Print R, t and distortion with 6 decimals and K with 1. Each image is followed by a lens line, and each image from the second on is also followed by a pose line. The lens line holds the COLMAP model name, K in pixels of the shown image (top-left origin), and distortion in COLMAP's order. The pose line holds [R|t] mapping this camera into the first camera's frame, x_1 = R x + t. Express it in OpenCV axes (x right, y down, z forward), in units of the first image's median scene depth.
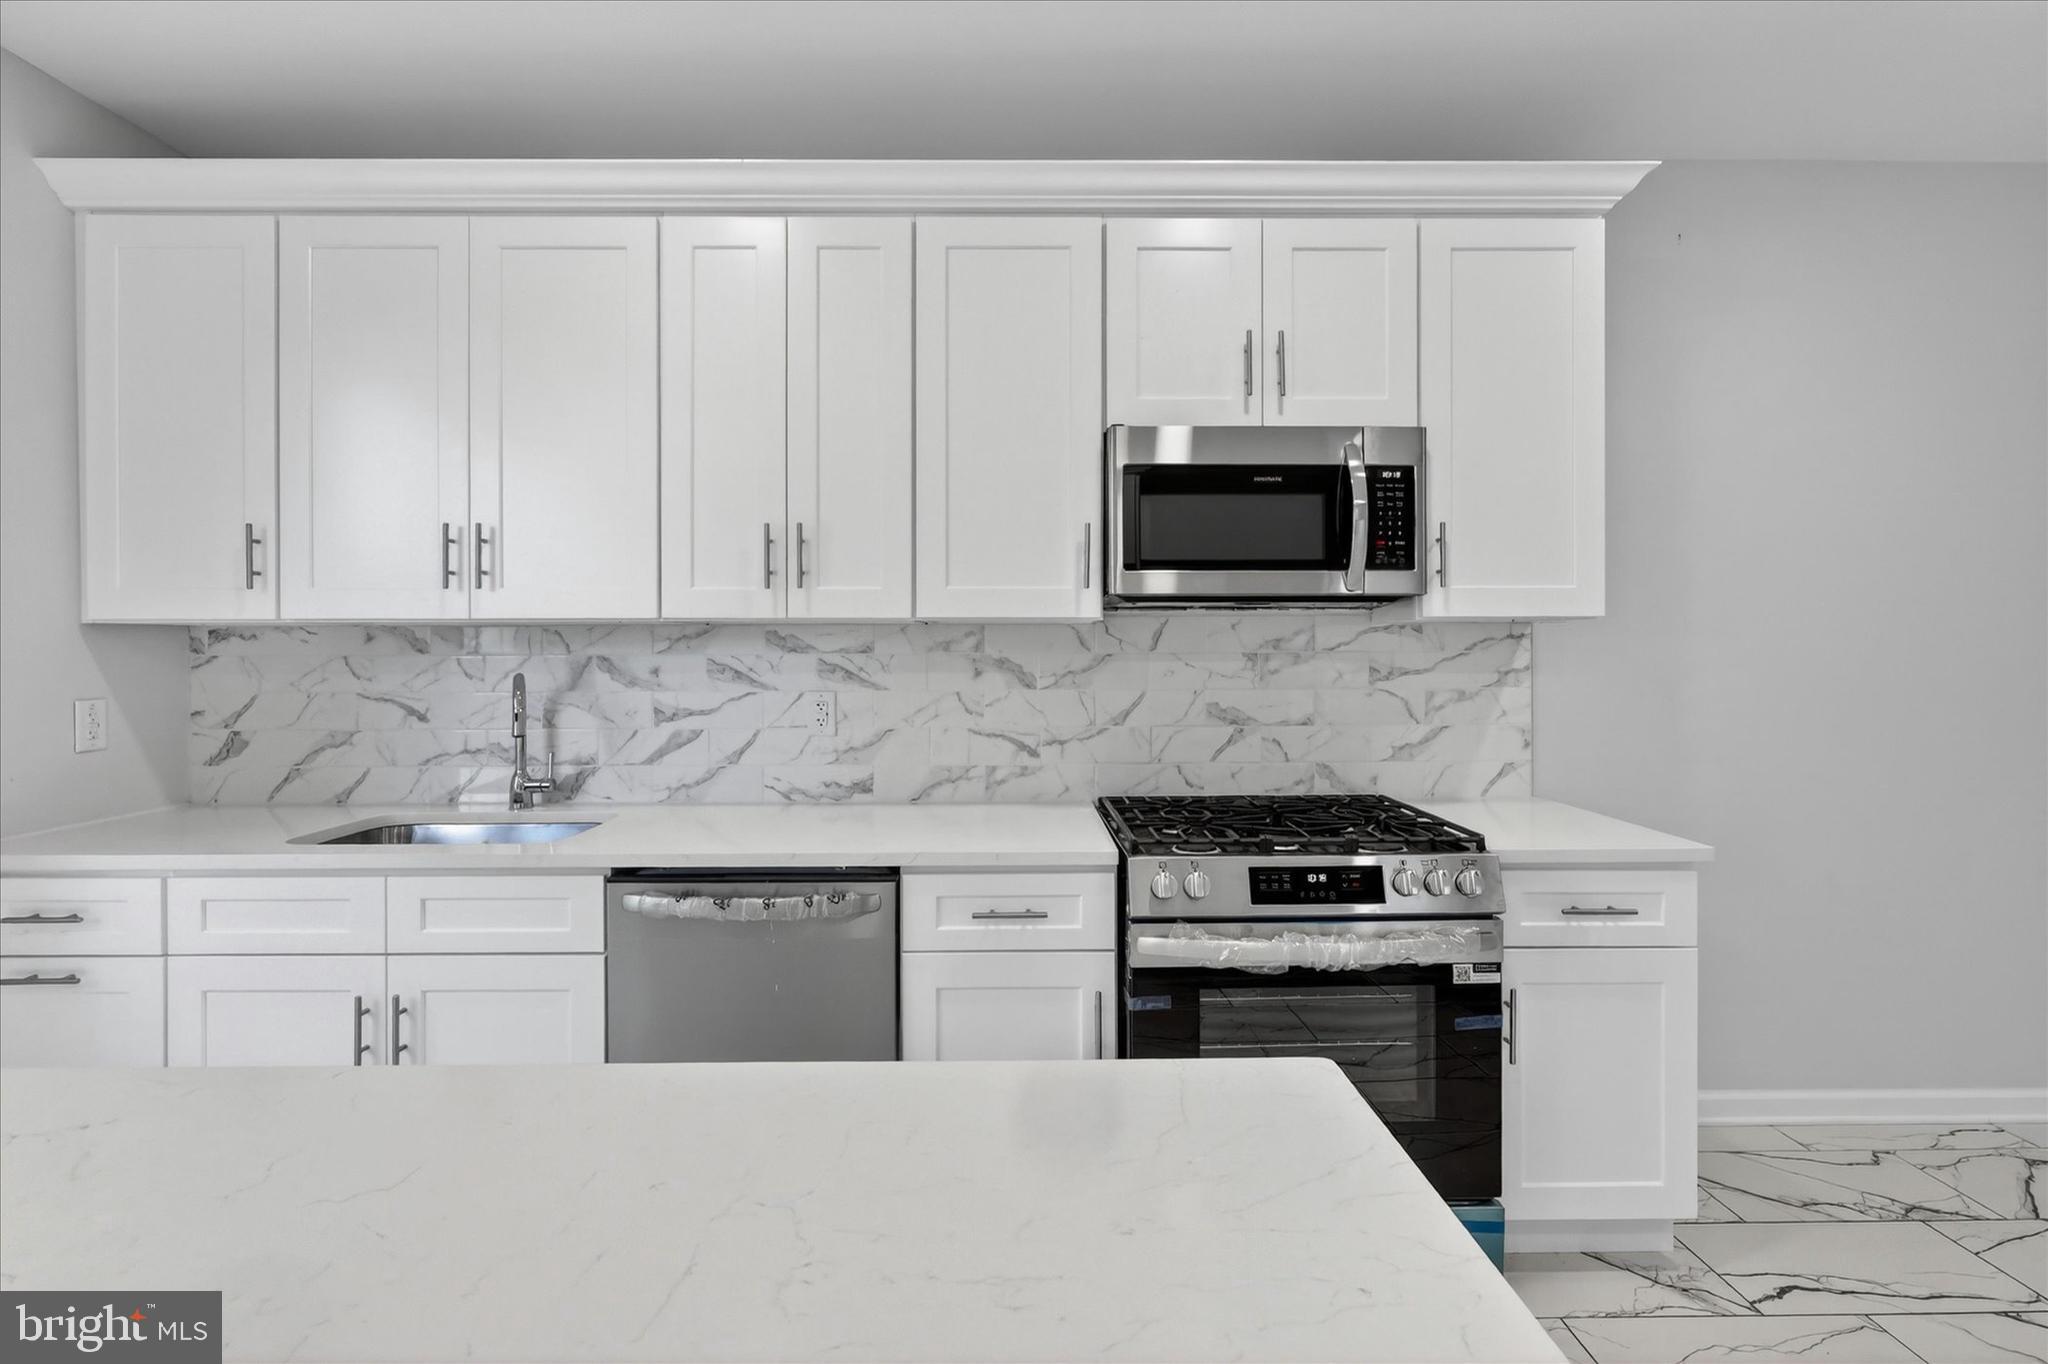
lens RADIAL K [[946.1, 0, 1021.4], [0, 946.1, 653.6], [0, 0, 1]] dist [0.000901, 0.000215]
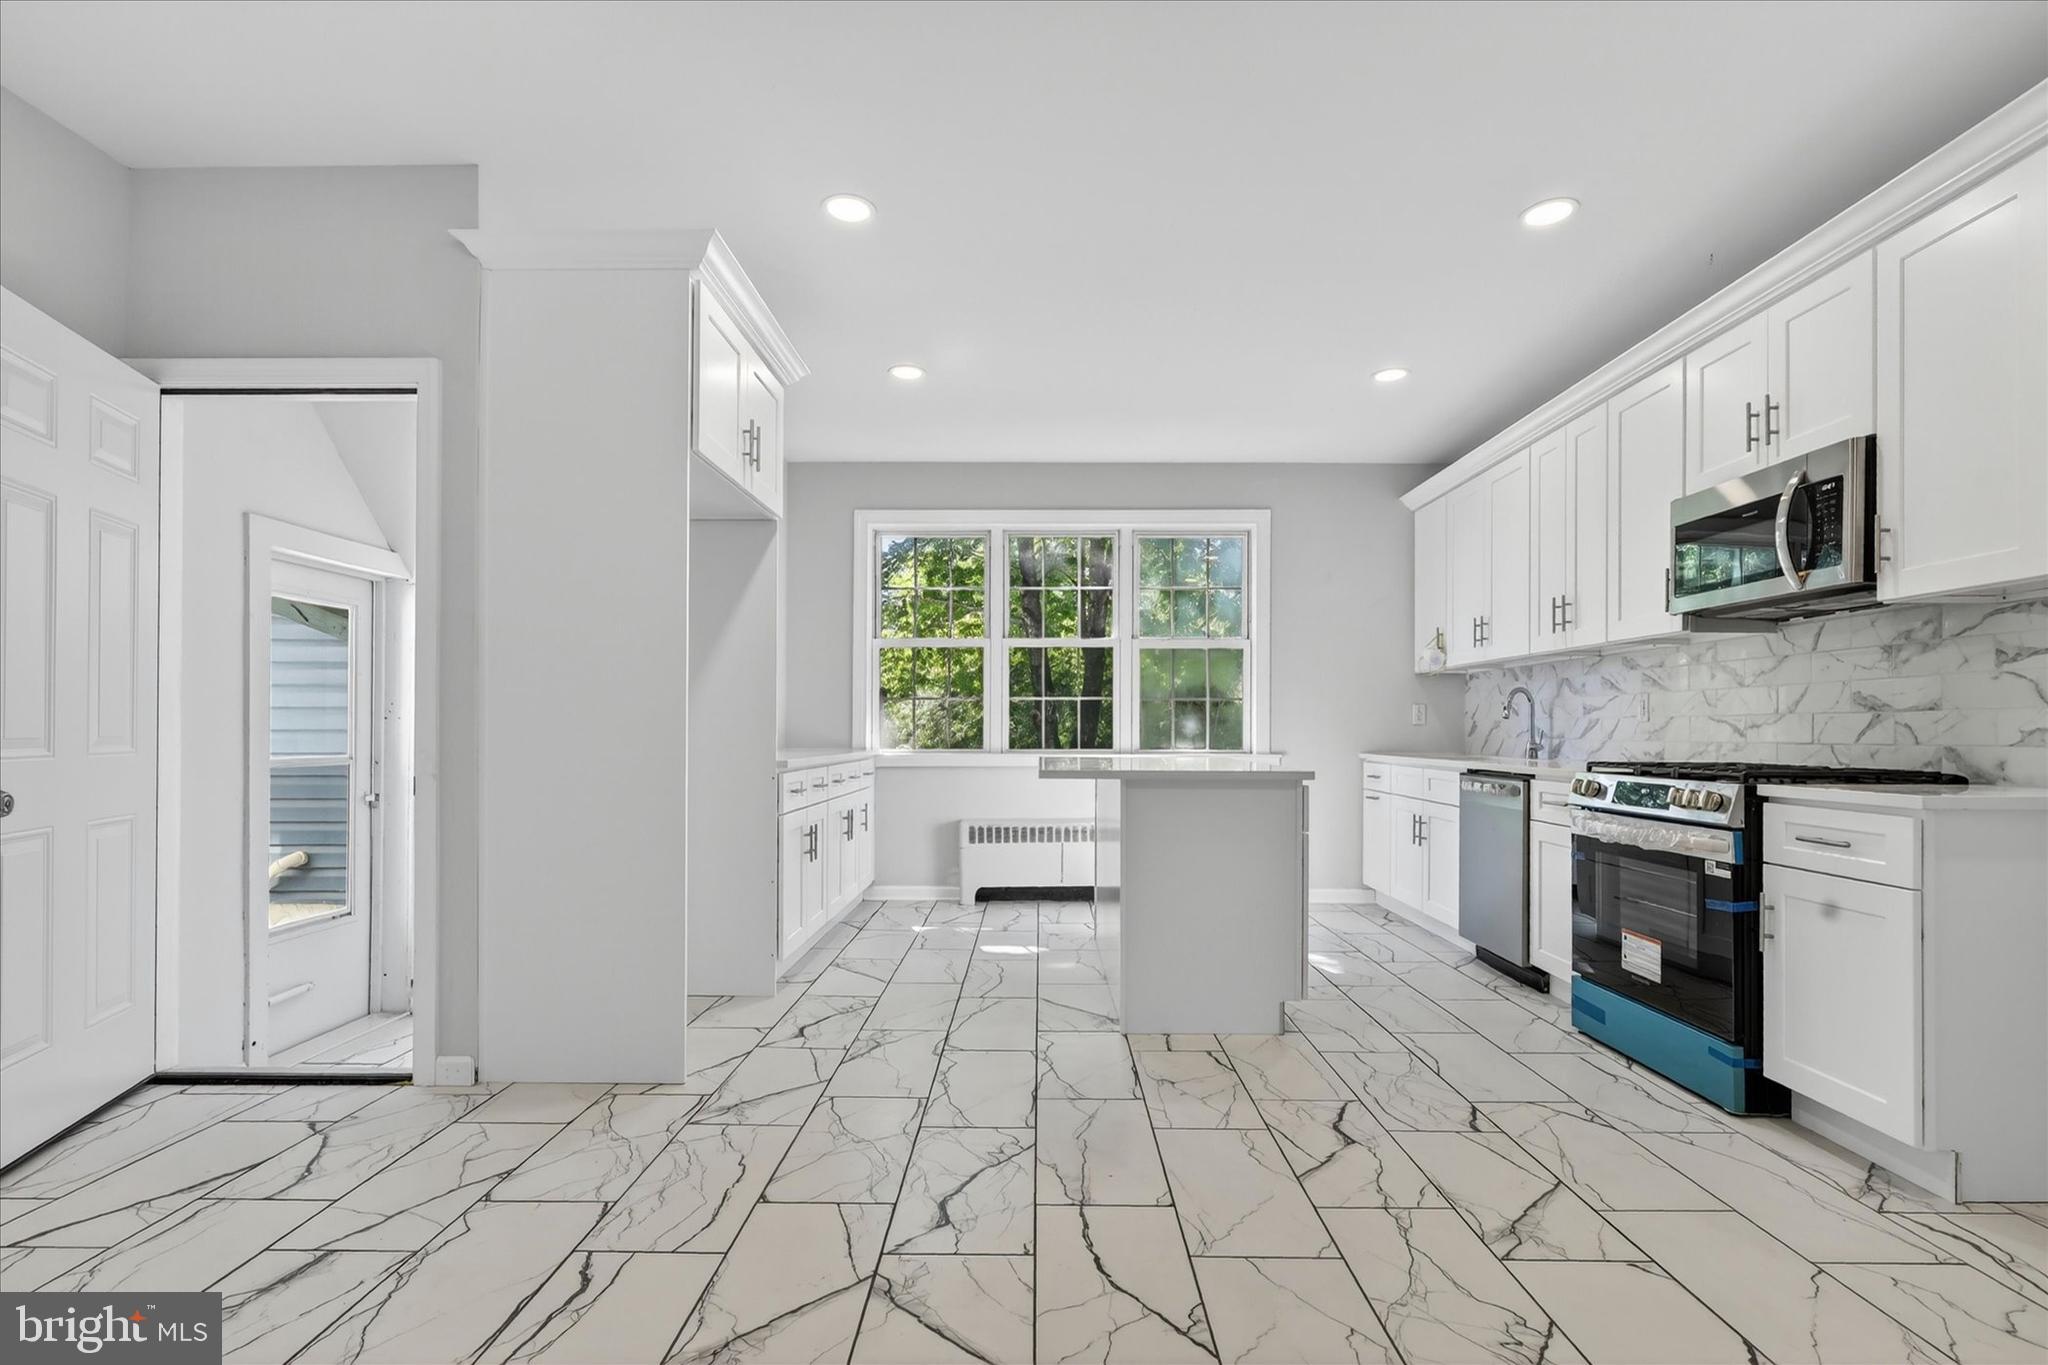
lens RADIAL K [[1058.8, 0, 1027.2], [0, 1058.8, 731.1], [0, 0, 1]] dist [0.000074, 0.000234]
pose [[-0.022554, -0.002654, -0.999742, 1.562508], [-0.011058, 0.999936, -0.002405, 0.118135], [0.999684, 0.011001, -0.022582, 0.026585]]
